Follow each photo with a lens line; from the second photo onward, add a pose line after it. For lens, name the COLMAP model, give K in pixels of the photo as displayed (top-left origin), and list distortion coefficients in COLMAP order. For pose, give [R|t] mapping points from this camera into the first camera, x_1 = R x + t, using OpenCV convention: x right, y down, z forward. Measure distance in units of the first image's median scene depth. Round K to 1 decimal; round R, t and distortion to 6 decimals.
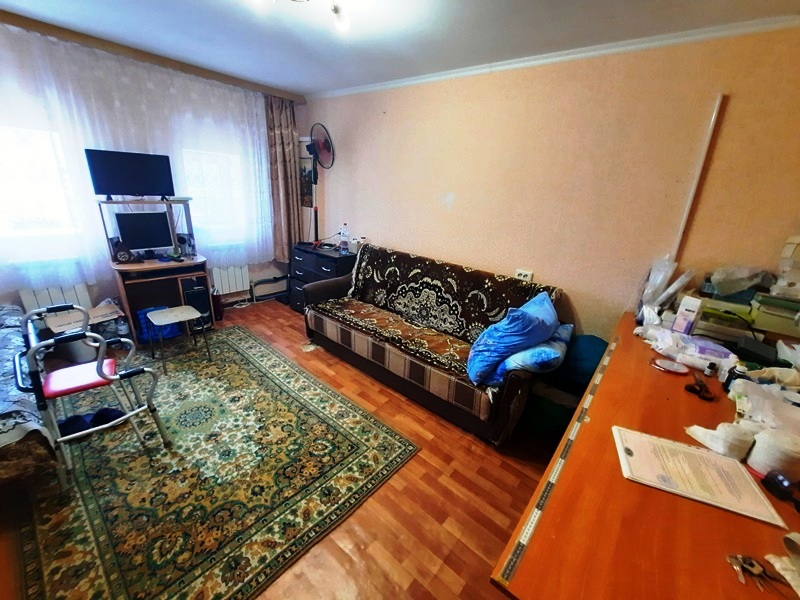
lens RADIAL K [[317.0, 0, 395.0], [0, 317.0, 311.2], [0, 0, 1]] dist [-0.020595, 0.000547]
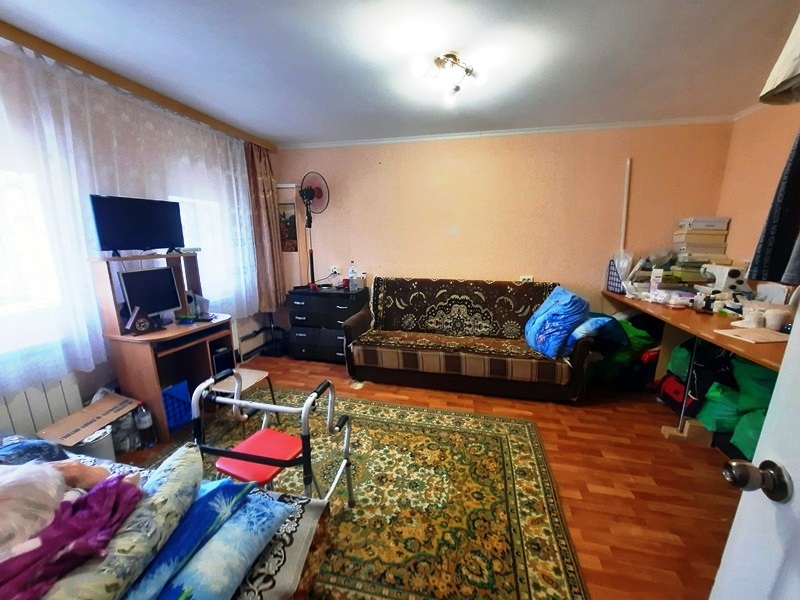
lens RADIAL K [[317.0, 0, 395.7], [0, 317.0, 308.2], [0, 0, 1]] dist [-0.020595, 0.000547]
pose [[0.889551, -0.167324, 0.425090, -0.702878], [0.223896, 0.970775, -0.086412, -0.006147], [-0.398208, 0.172044, 0.901017, 0.036921]]
